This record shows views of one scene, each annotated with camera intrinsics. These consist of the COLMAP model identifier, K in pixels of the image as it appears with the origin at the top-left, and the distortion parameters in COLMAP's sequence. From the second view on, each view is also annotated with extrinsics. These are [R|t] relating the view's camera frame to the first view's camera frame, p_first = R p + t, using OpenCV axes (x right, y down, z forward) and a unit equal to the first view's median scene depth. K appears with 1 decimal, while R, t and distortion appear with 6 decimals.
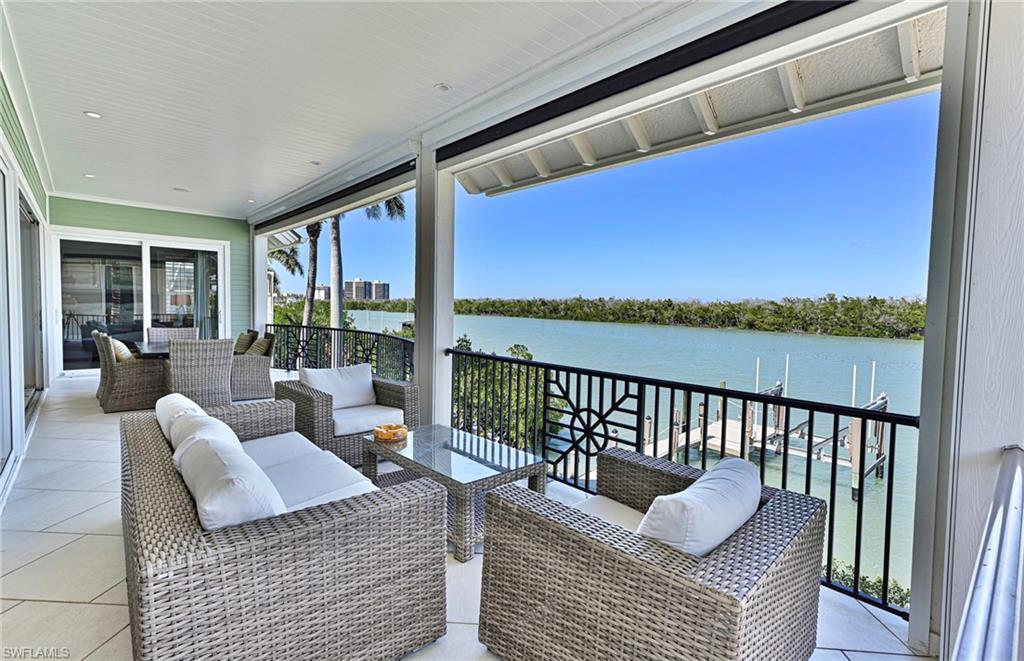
lens RADIAL K [[480.2, 0, 516.4], [0, 480.2, 330.0], [0, 0, 1]] dist [0.016140, 0.000688]
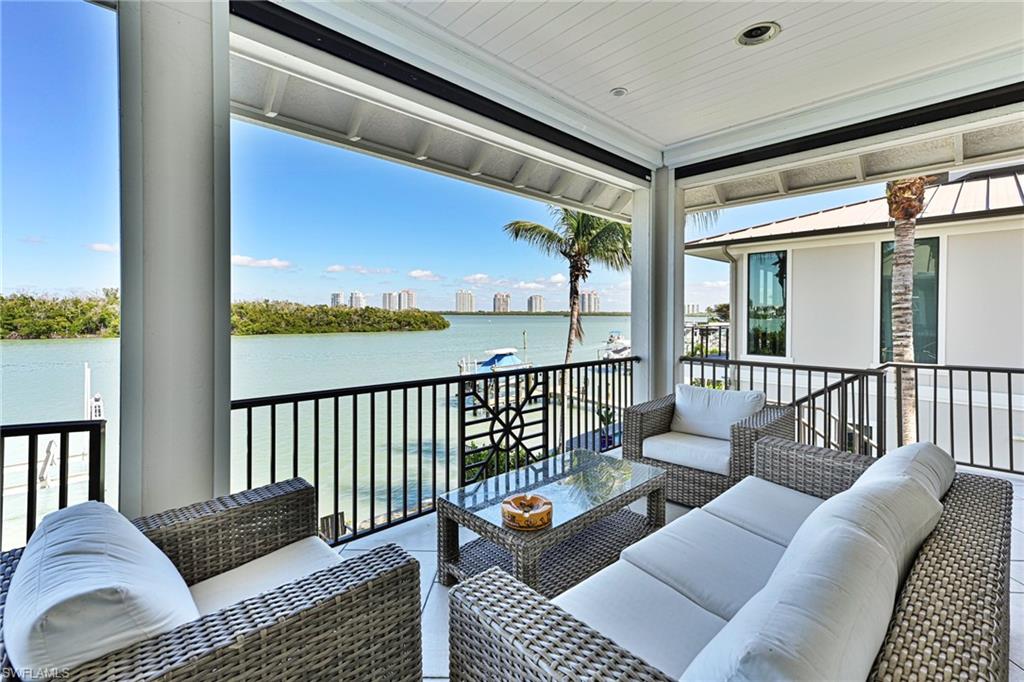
lens RADIAL K [[443.7, 0, 528.4], [0, 443.7, 316.3], [0, 0, 1]] dist [0.019034, -0.000121]
pose [[-0.024399, -0.025088, 0.999387, -0.843235], [0.043197, 0.998725, 0.026126, -0.063938], [-0.998769, 0.043808, -0.023285, 0.974521]]
